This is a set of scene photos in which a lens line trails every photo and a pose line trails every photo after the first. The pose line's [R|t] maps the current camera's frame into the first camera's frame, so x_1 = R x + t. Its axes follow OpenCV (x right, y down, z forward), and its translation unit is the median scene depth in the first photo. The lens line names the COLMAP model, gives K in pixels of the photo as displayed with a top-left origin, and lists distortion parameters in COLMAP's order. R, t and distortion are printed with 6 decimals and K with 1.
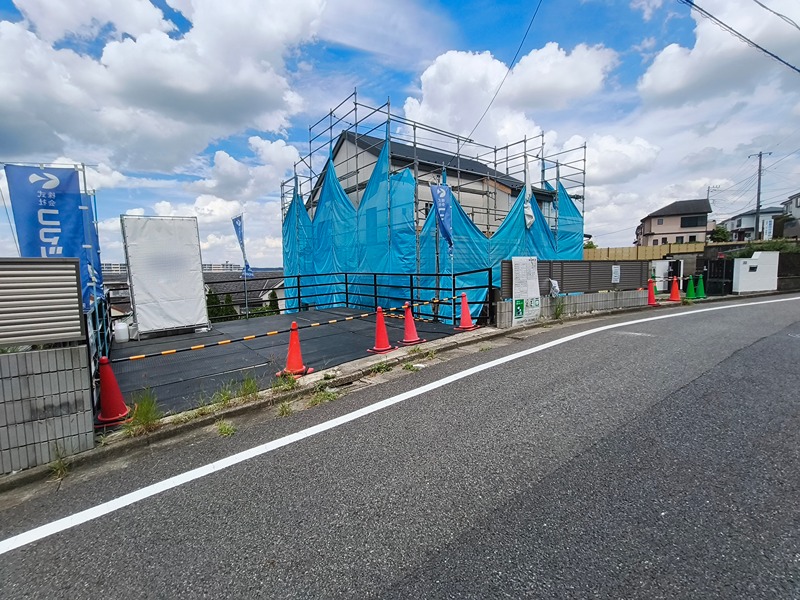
lens RADIAL K [[369.3, 0, 401.0], [0, 369.3, 299.5], [0, 0, 1]] dist [-0.005757, 0.002261]
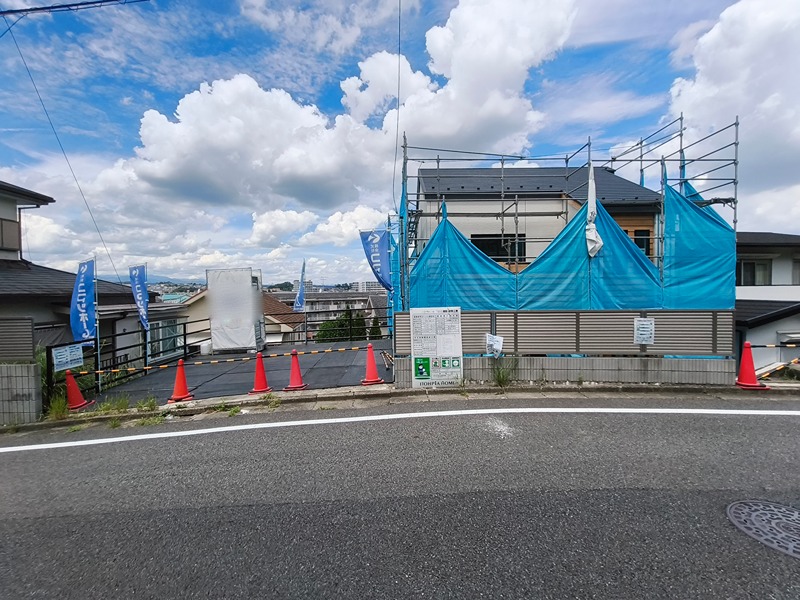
lens RADIAL K [[369.3, 0, 402.6], [0, 369.3, 298.4], [0, 0, 1]] dist [-0.005757, 0.002261]
pose [[0.809014, 0.020233, -0.587441, 0.505065], [-0.047982, 0.998345, -0.031695, -0.069293], [0.585828, 0.053828, 0.808646, 0.173553]]
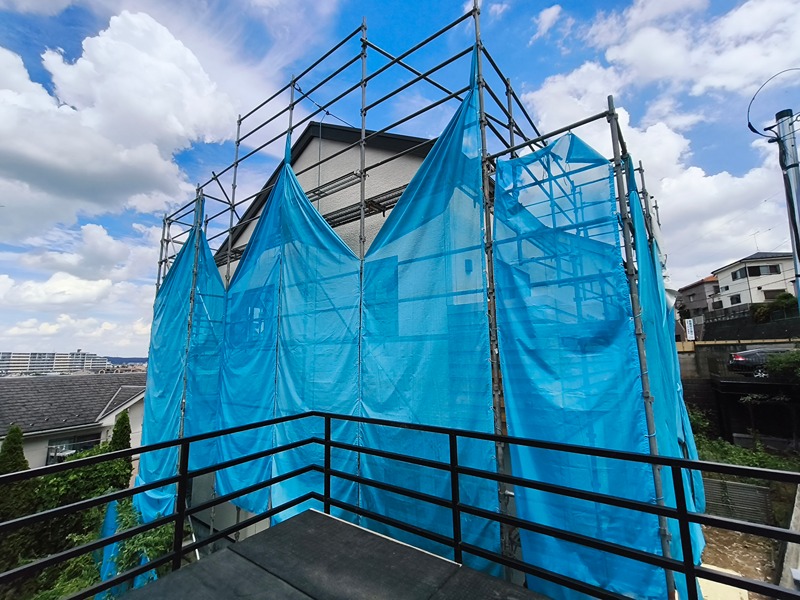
lens RADIAL K [[369.3, 0, 387.1], [0, 369.3, 296.2], [0, 0, 1]] dist [-0.005757, 0.002261]
pose [[0.968720, 0.045523, 0.243946, -0.197114], [0.016853, 0.968692, -0.247693, -0.101151], [-0.247584, 0.244056, 0.937624, 0.634119]]
